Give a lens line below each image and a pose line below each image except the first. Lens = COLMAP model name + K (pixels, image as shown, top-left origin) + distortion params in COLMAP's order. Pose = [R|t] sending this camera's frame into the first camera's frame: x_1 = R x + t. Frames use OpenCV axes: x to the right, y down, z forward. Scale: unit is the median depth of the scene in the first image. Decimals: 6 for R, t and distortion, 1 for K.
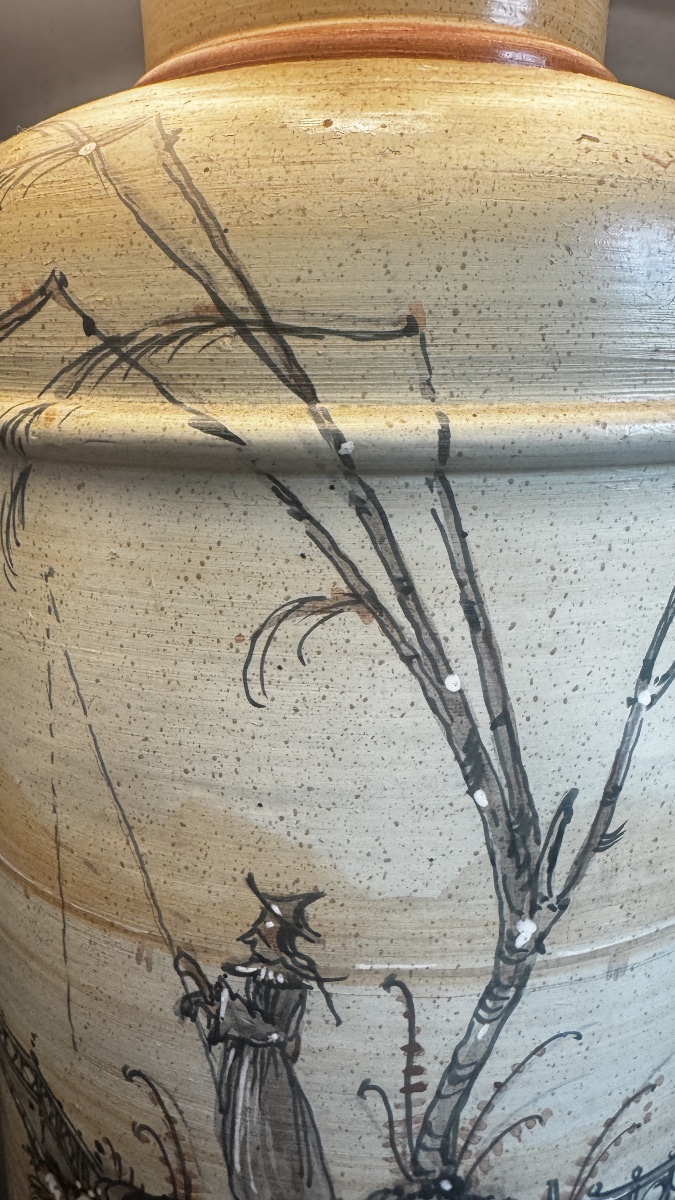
lens RADIAL K [[857.8, 0, 333.1], [0, 857.8, 561.2], [0, 0, 1]] dist [-0.005215, 0.001127]
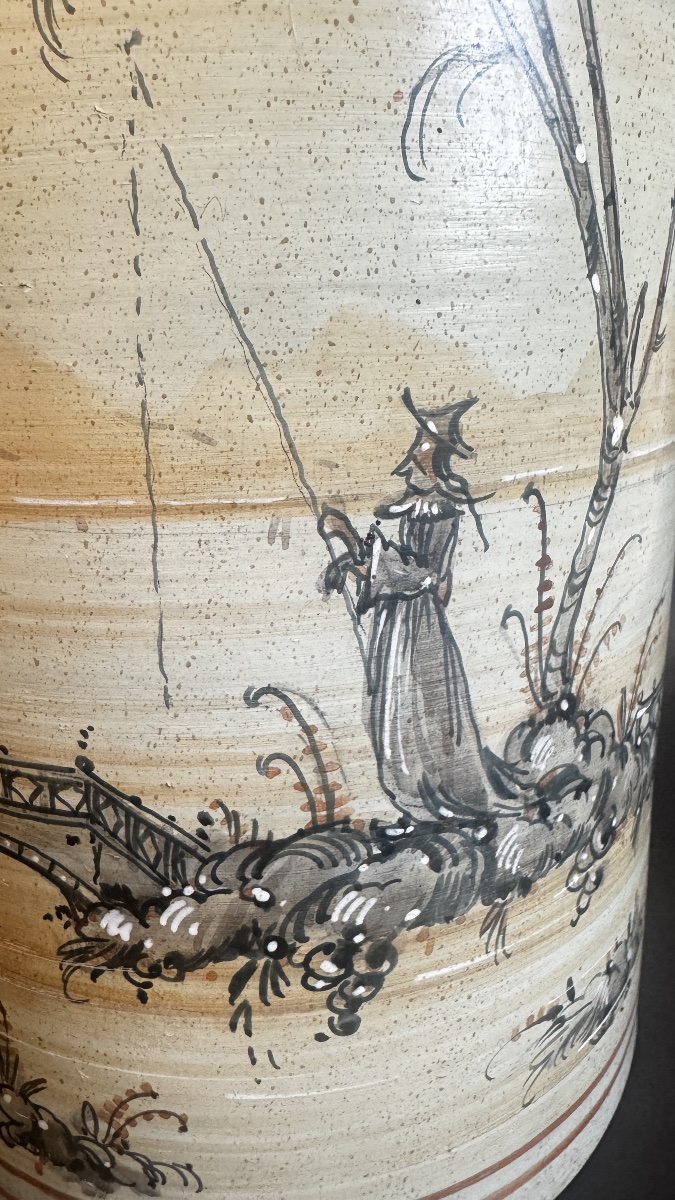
lens RADIAL K [[857.8, 0, 333.1], [0, 857.8, 561.2], [0, 0, 1]] dist [-0.005215, 0.001127]
pose [[0.861750, -0.163993, 0.480097, -0.632452], [0.149126, 0.986390, 0.069260, 0.464531], [-0.484921, 0.011910, 0.874477, 0.221427]]
